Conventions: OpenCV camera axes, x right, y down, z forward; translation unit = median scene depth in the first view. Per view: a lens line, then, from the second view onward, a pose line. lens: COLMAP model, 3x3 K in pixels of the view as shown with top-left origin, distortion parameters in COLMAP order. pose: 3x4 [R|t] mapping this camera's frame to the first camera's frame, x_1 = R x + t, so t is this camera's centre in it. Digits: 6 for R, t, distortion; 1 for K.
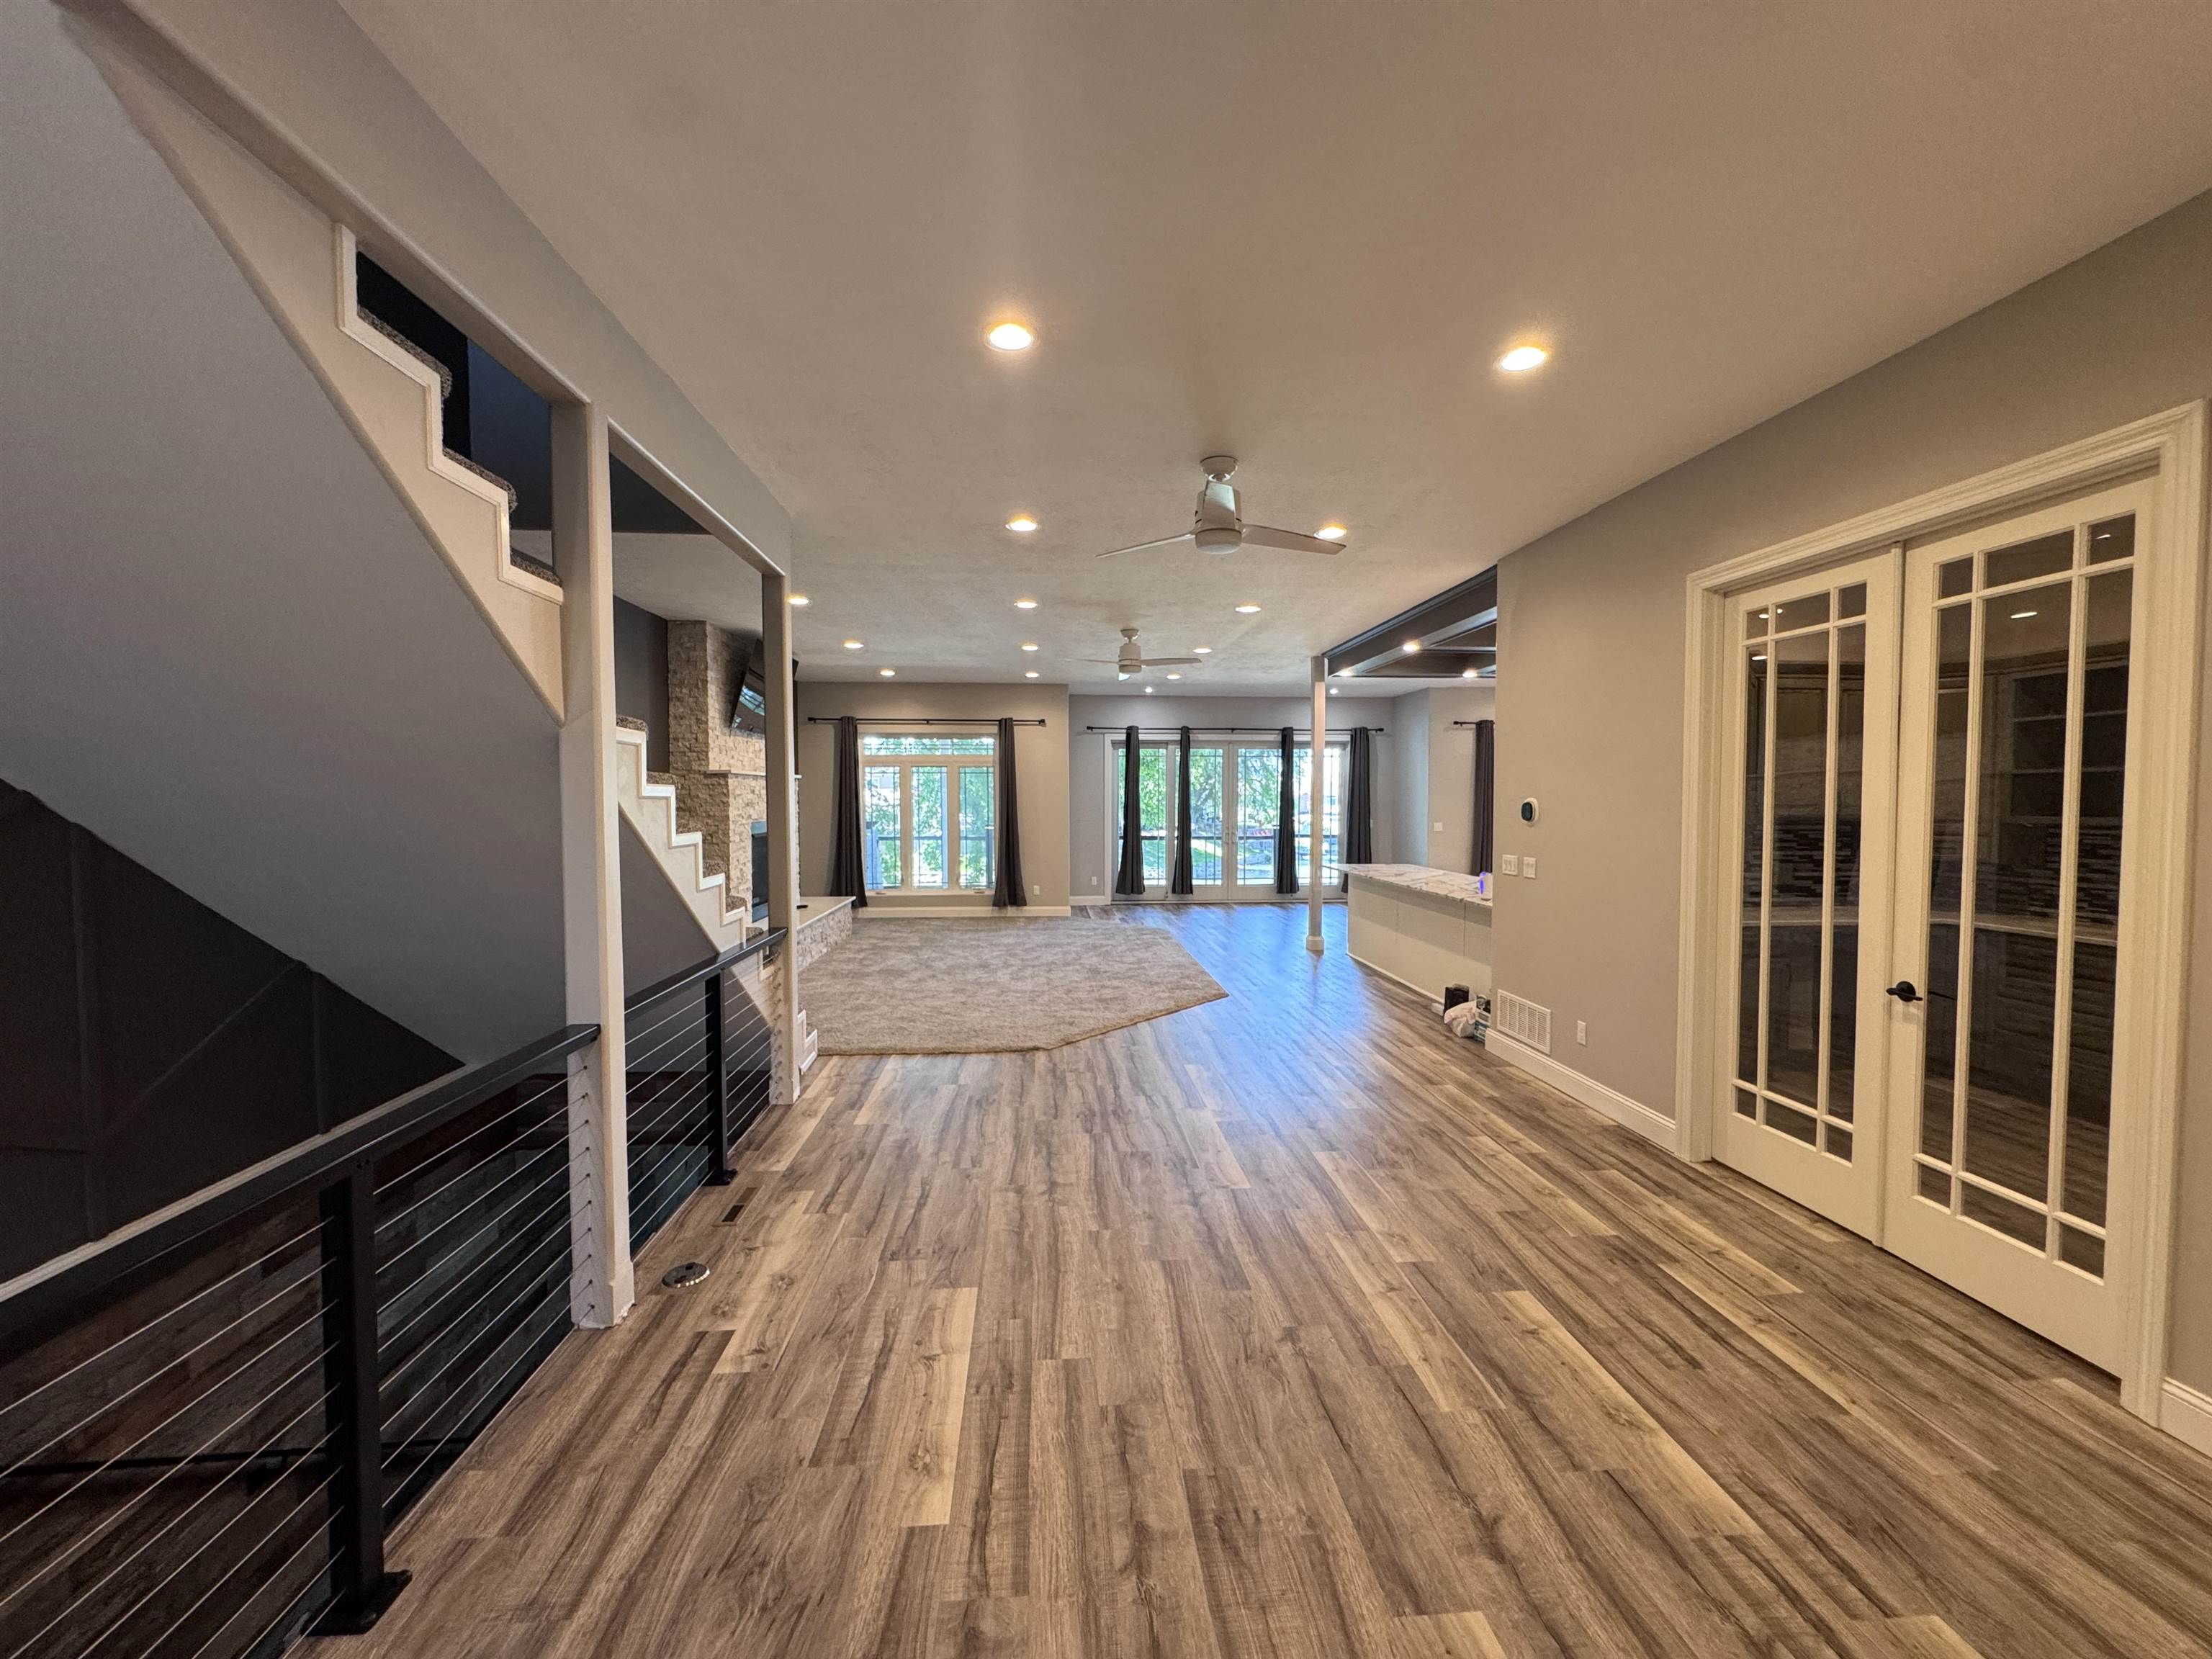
lens RADIAL K [[882.1, 0, 1103.8], [0, 882.1, 828.4], [0, 0, 1]] dist [-0.002201, -0.000005]
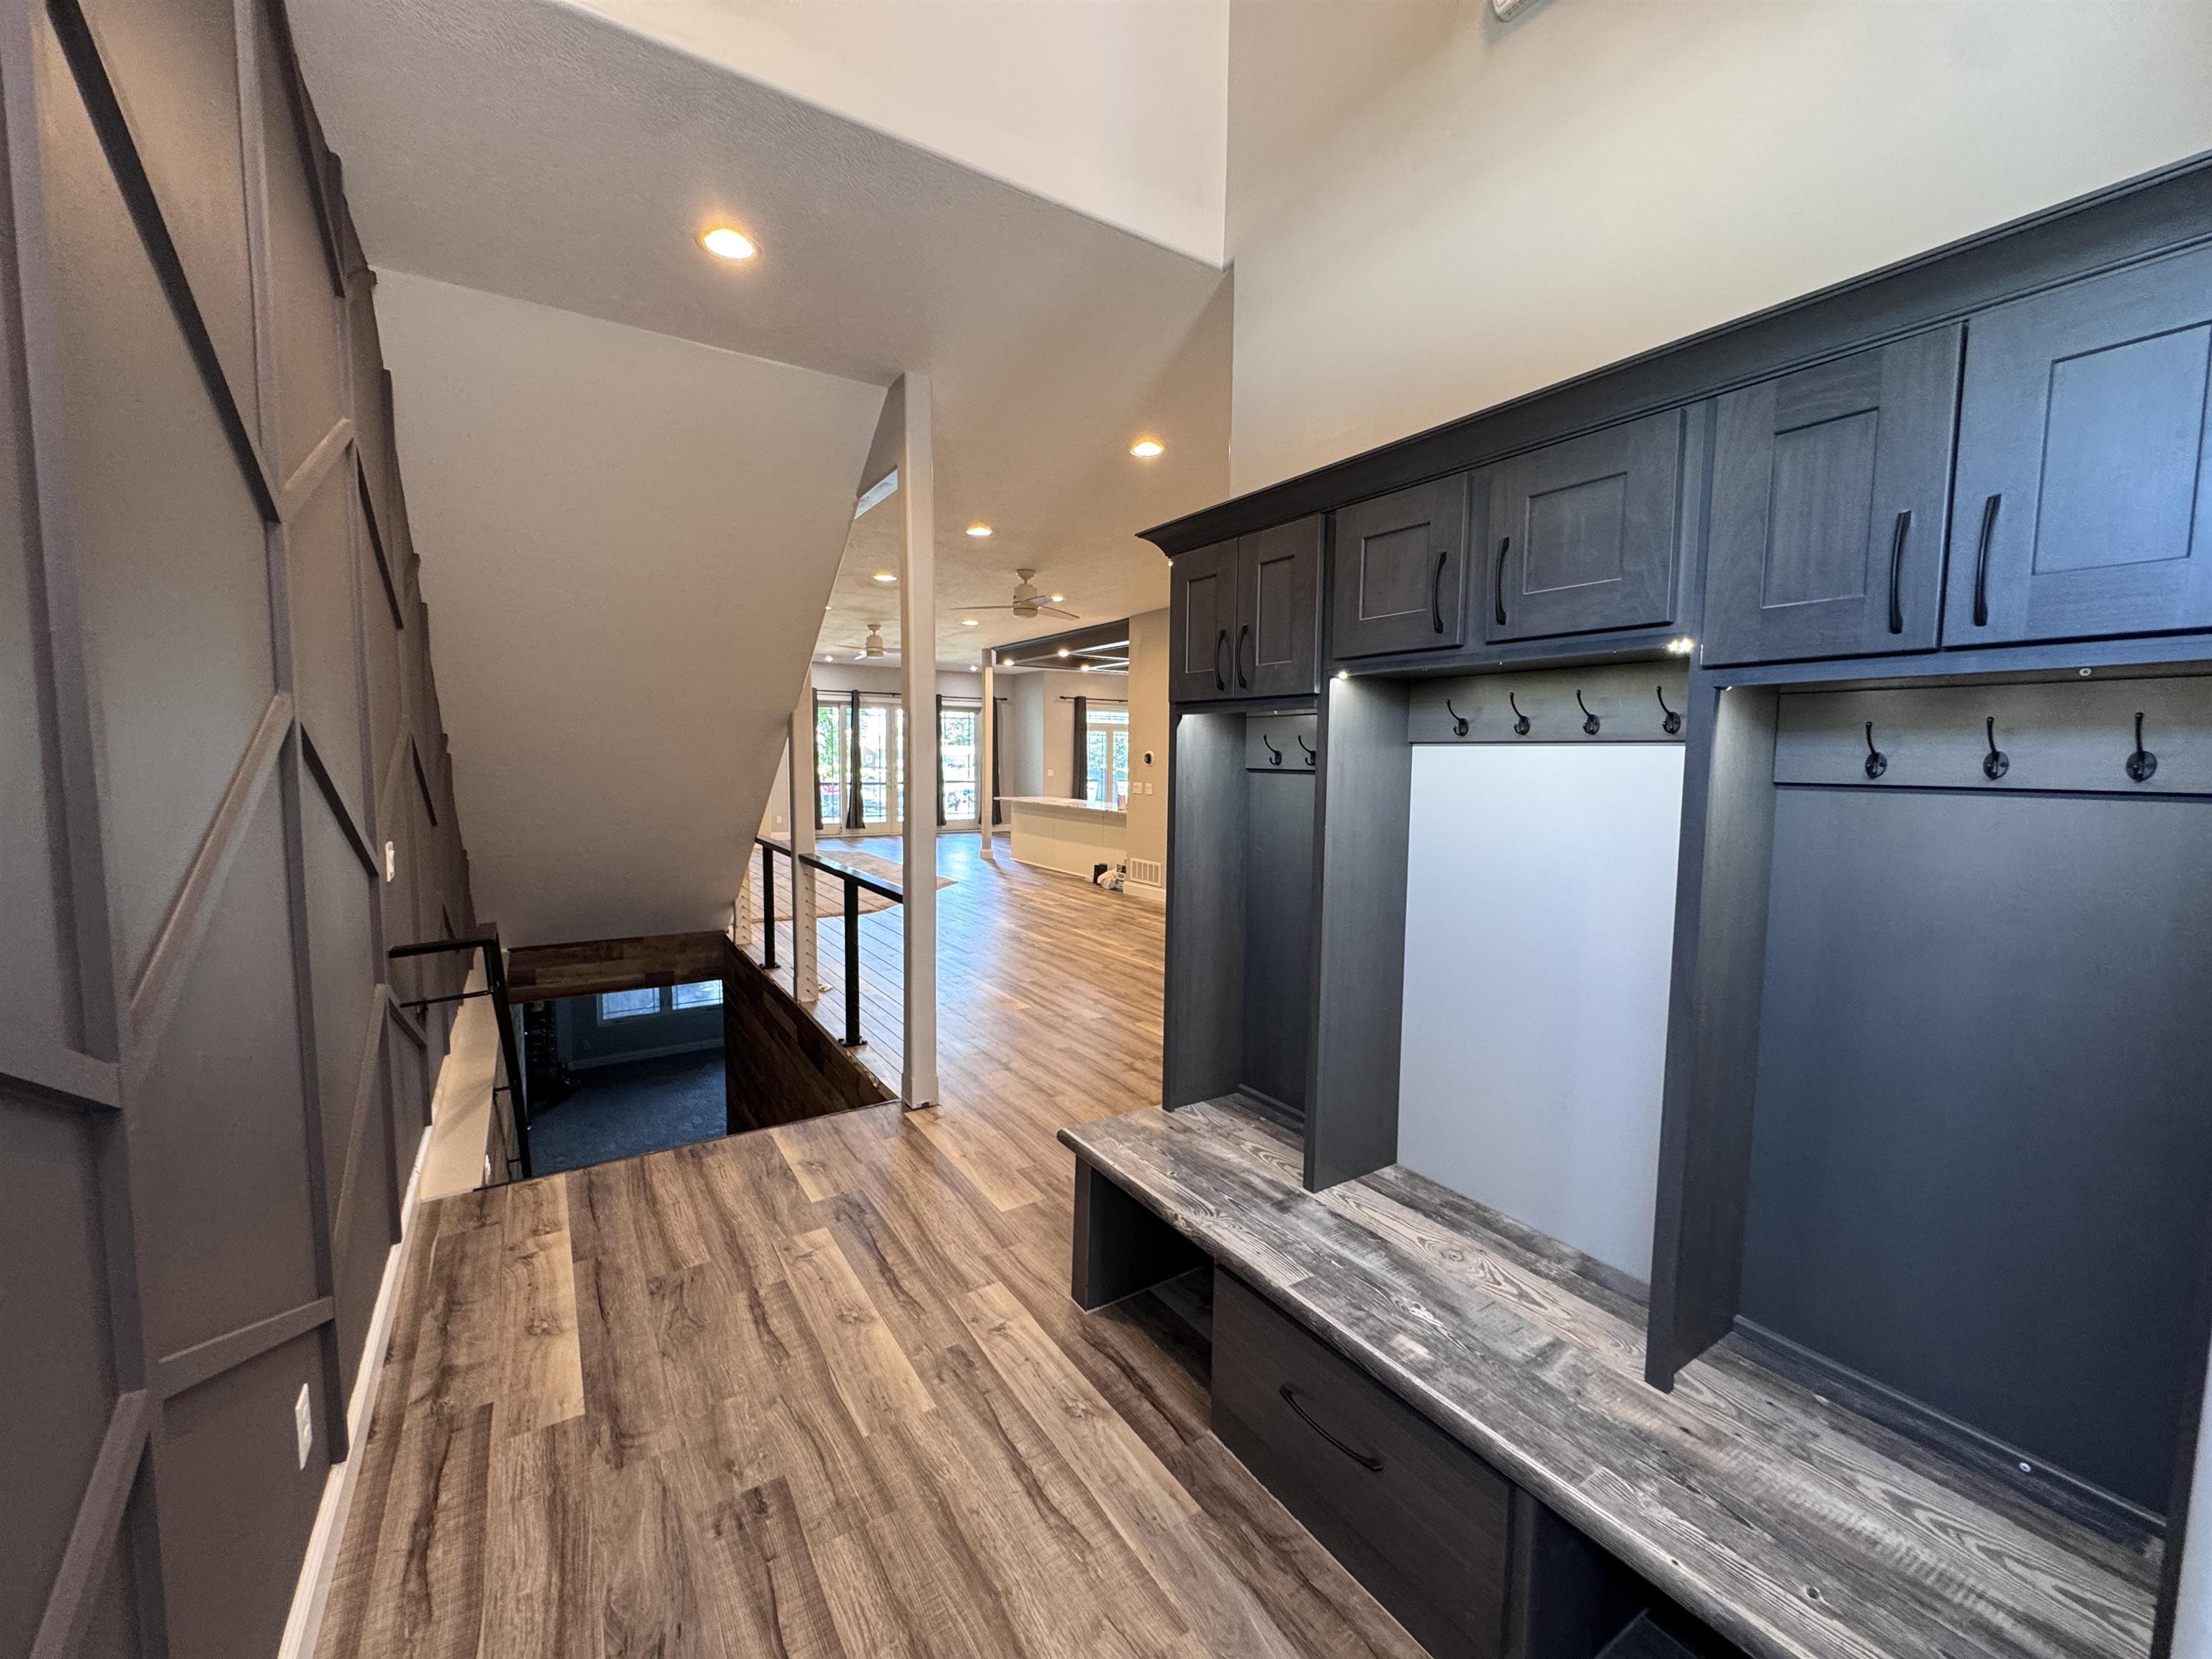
lens RADIAL K [[882.1, 0, 1103.8], [0, 882.1, 828.4], [0, 0, 1]] dist [-0.002201, -0.000005]
pose [[0.877475, -0.030217, 0.478669, -0.777057], [0.005234, 0.998557, 0.053442, 0.043455], [-0.479593, -0.044389, 0.876367, -0.922380]]
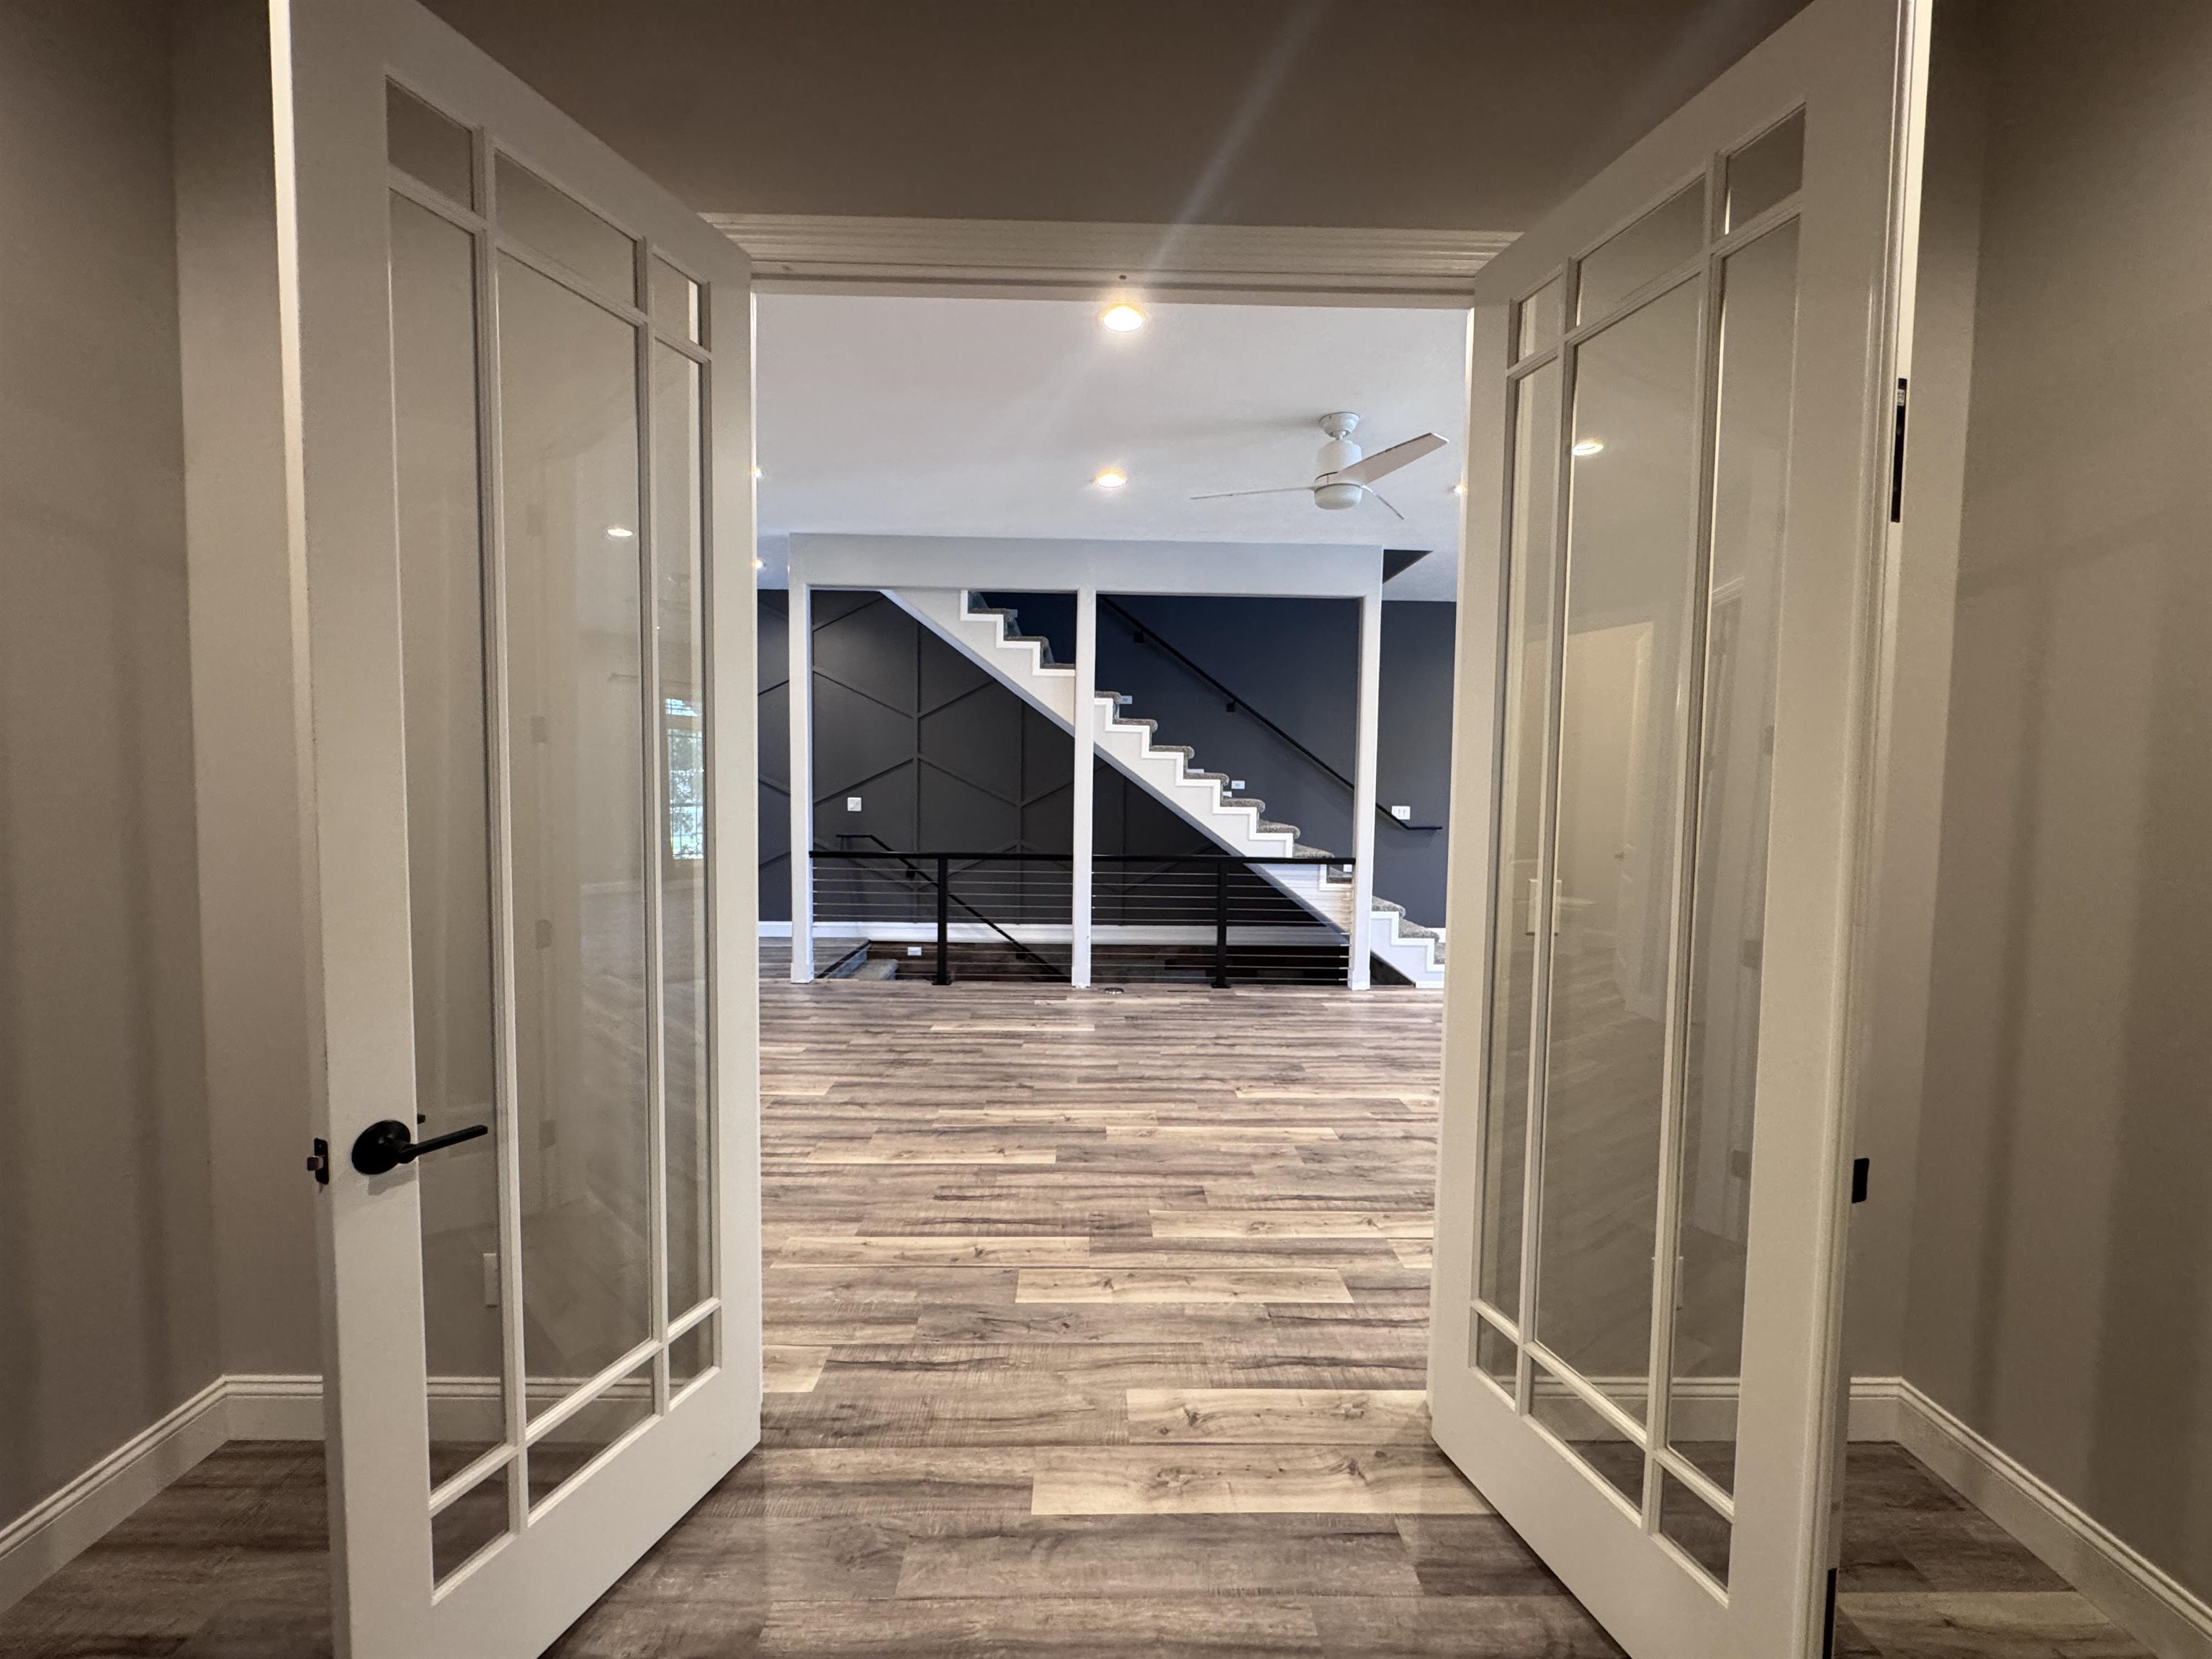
lens RADIAL K [[882.1, 0, 1103.8], [0, 882.1, 828.4], [0, 0, 1]] dist [-0.002201, -0.000005]
pose [[-0.054001, 0.053993, -0.997080, 1.412713], [-0.048752, 0.997204, 0.056640, 0.013570], [0.997350, 0.051668, -0.051218, 0.964029]]
